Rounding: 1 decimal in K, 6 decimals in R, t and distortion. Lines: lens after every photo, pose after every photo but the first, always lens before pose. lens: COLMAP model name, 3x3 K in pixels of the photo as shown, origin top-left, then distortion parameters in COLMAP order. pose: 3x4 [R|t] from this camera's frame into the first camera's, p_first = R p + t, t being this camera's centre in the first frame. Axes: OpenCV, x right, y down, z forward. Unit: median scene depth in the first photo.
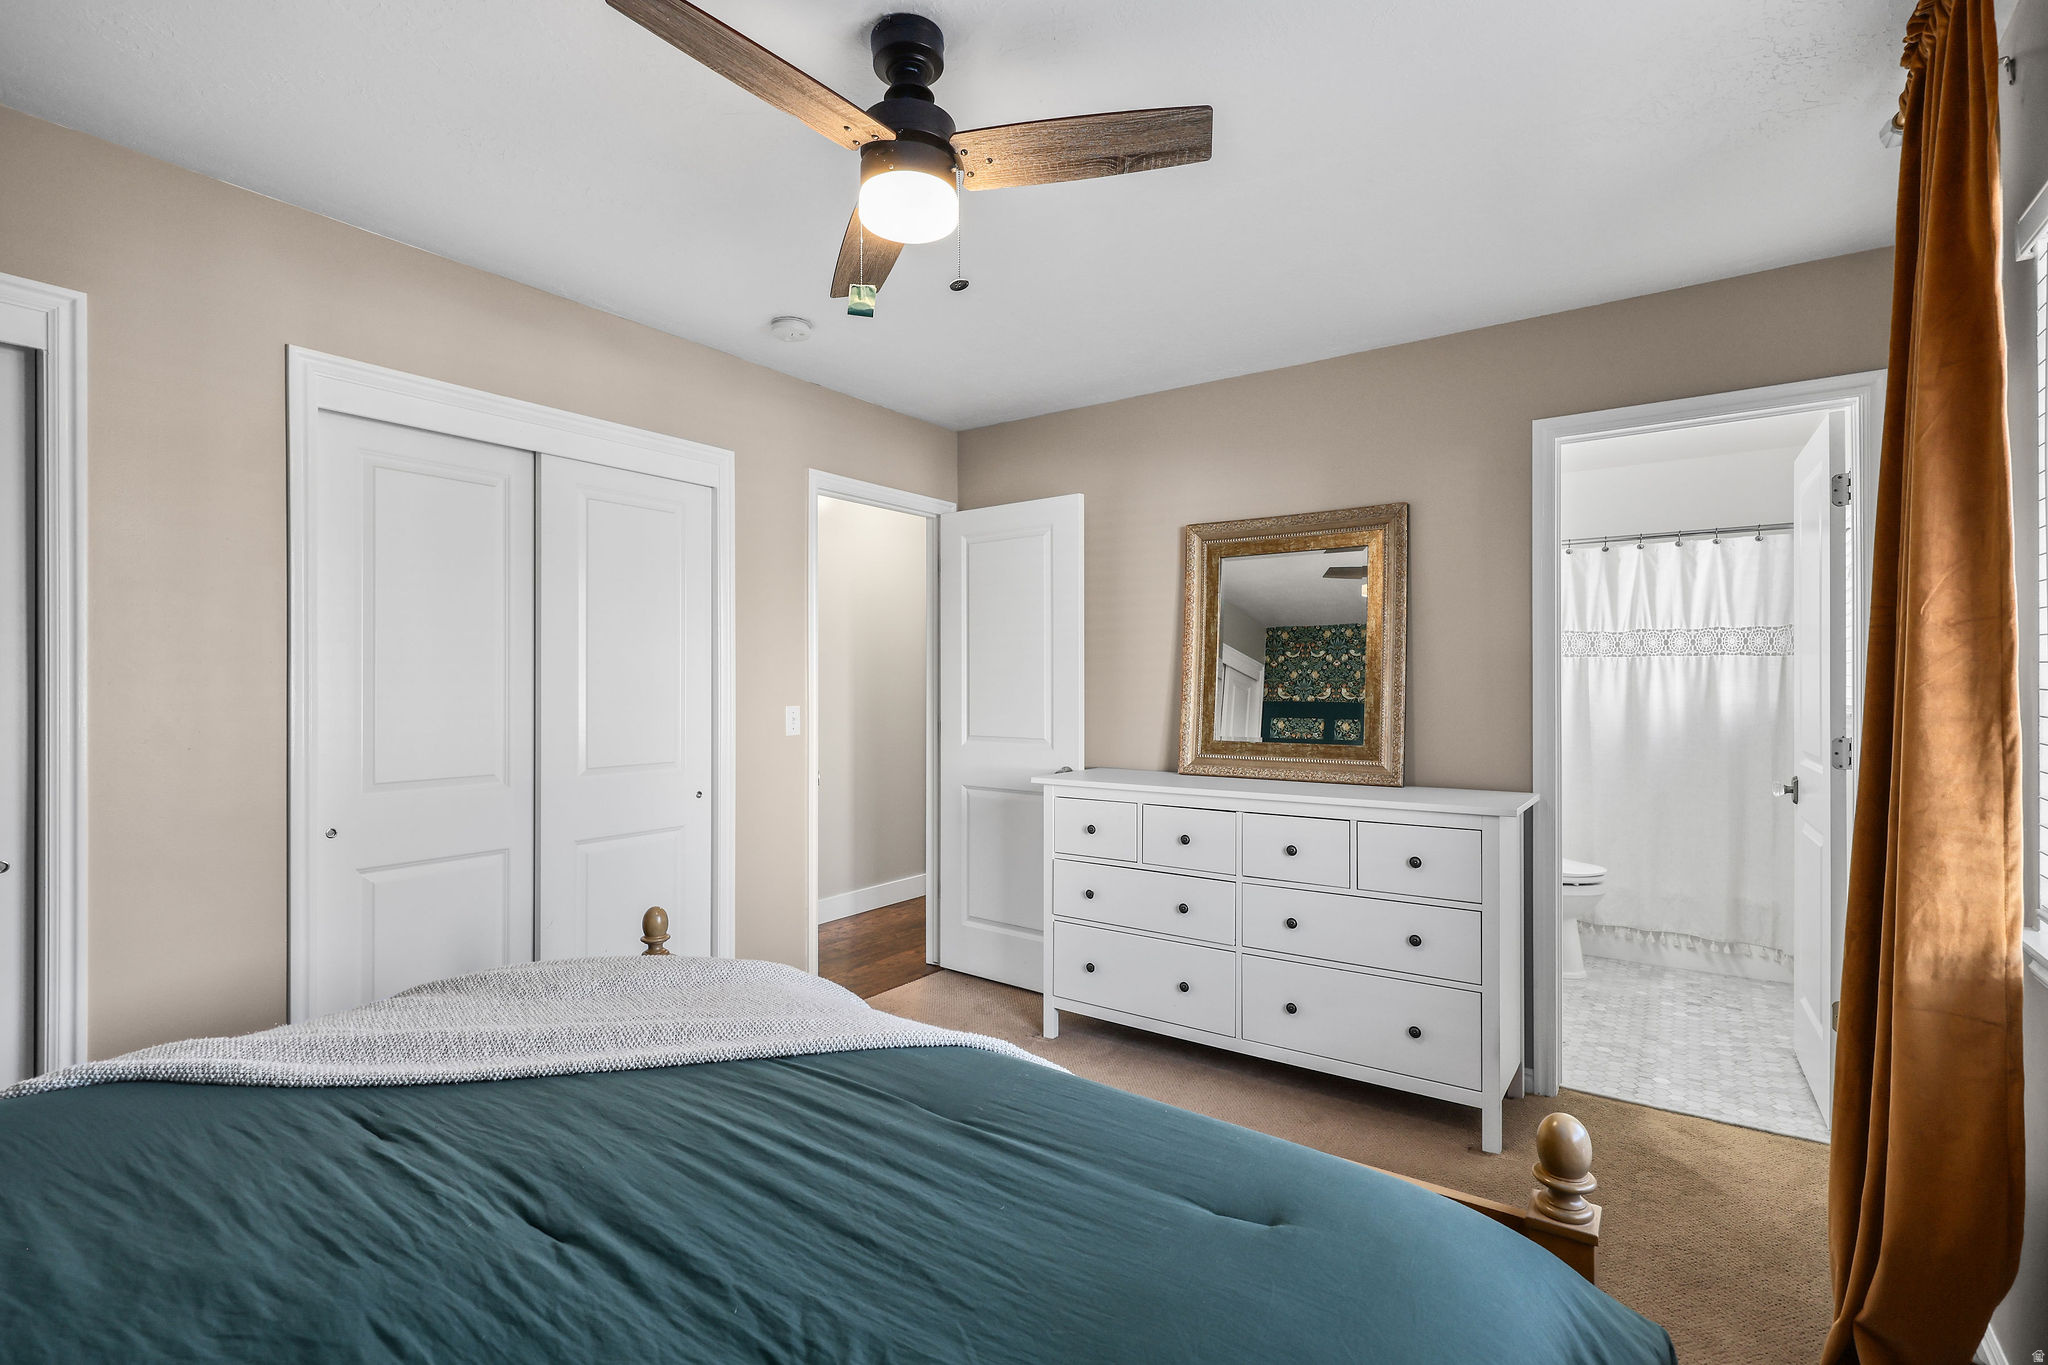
lens RADIAL K [[922.8, 0, 1018.8], [0, 922.8, 699.3], [0, 0, 1]] dist [-0.001803, 0.000173]
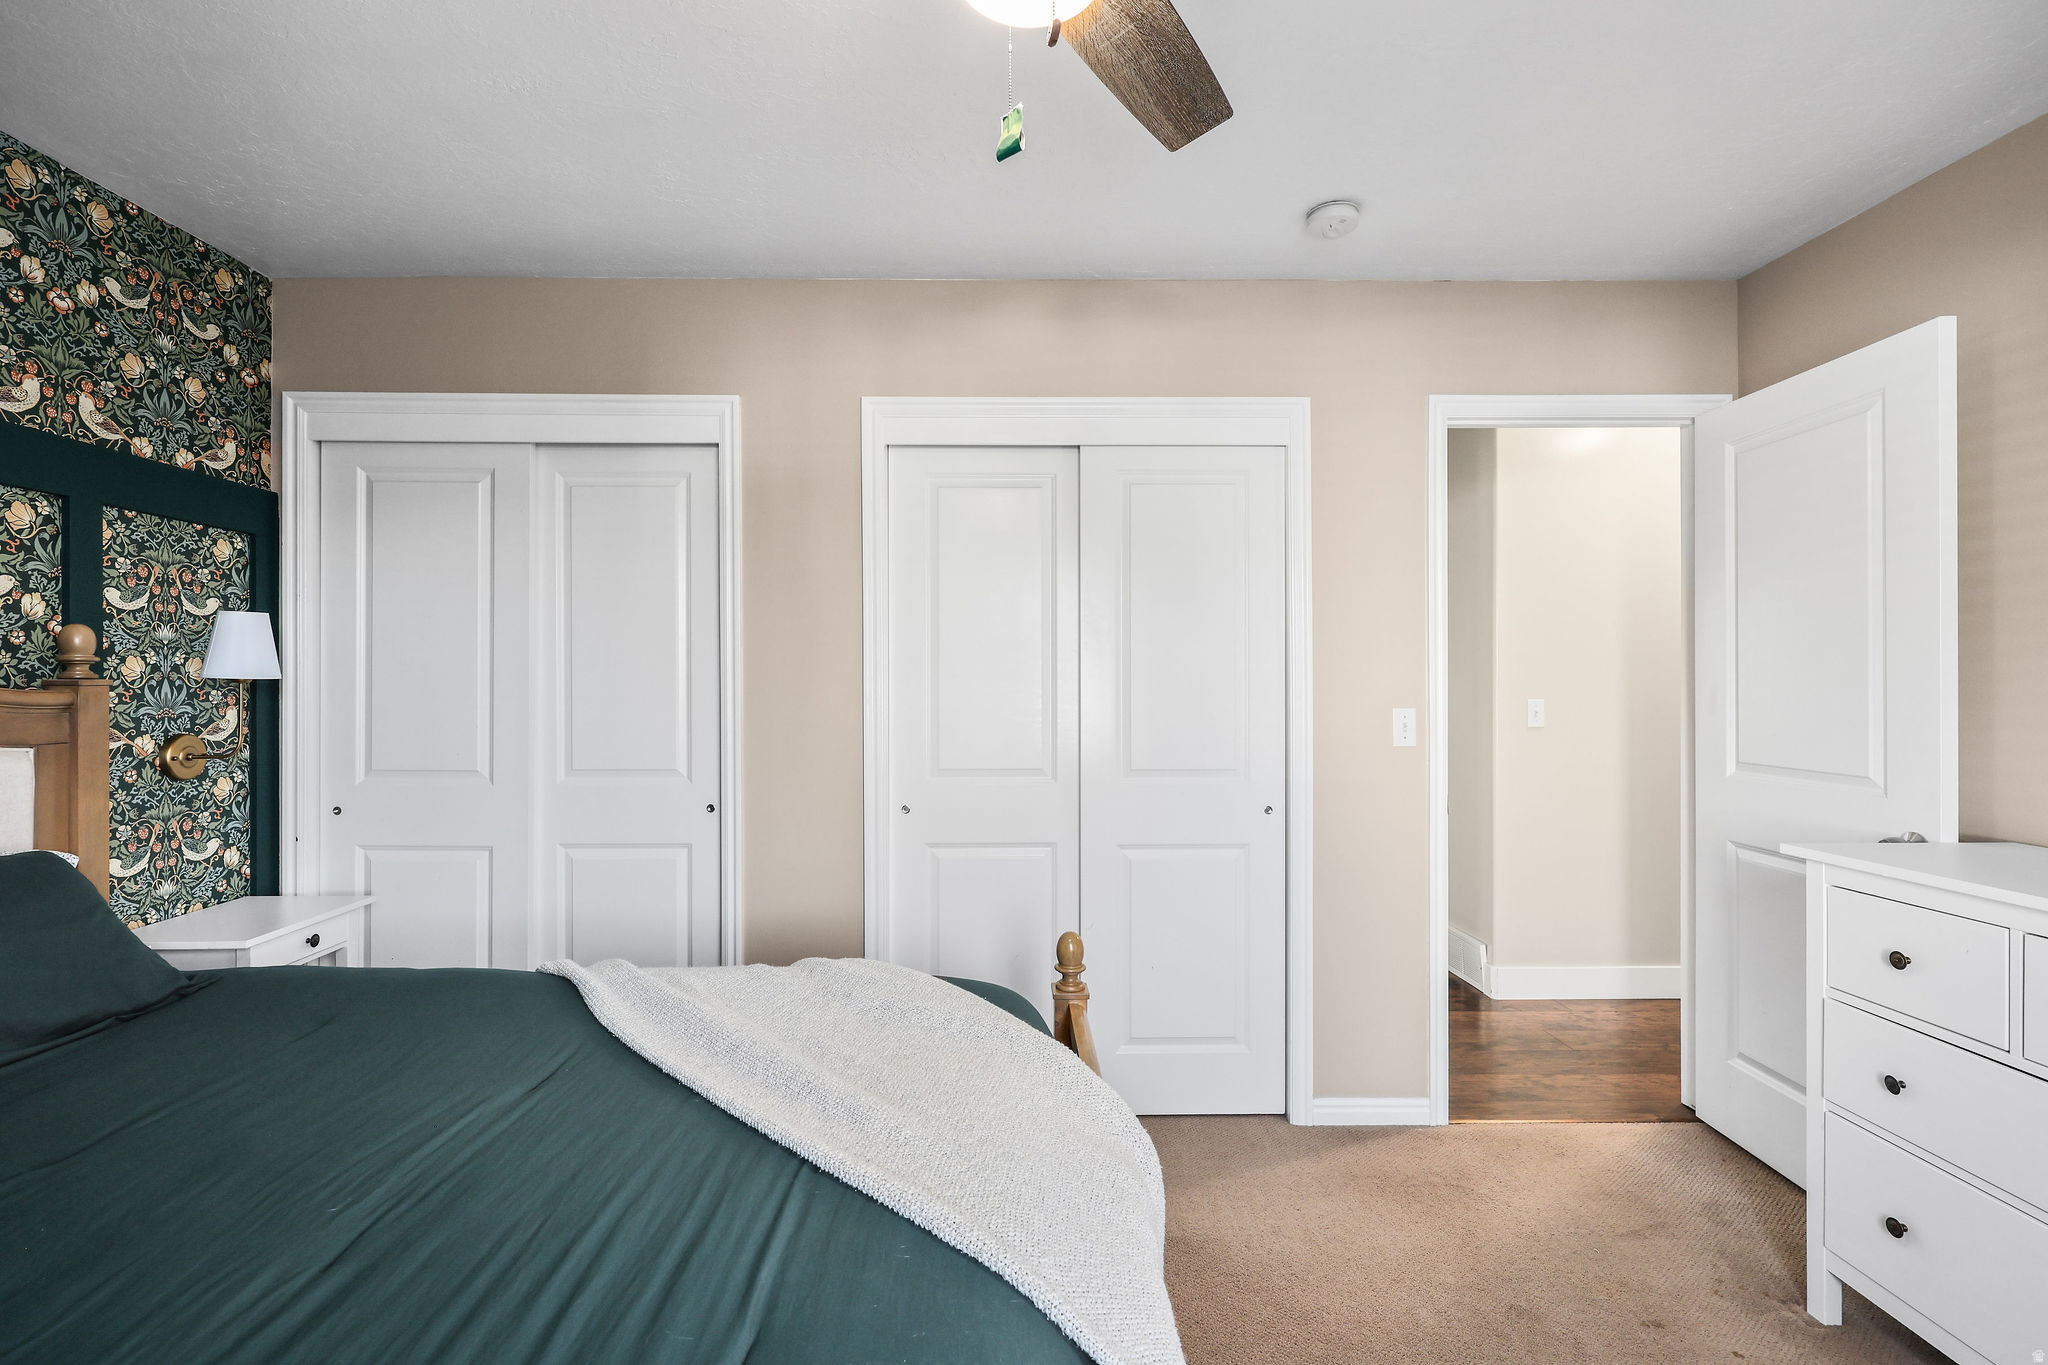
lens RADIAL K [[940.9, 0, 1021.9], [0, 940.9, 690.8], [0, 0, 1]] dist [0.001652, 0.000584]
pose [[0.598126, 0.007935, -0.801363, 0.193531], [-0.011315, 0.999935, 0.001456, -0.004775], [0.801322, 0.008196, 0.598177, 0.271297]]
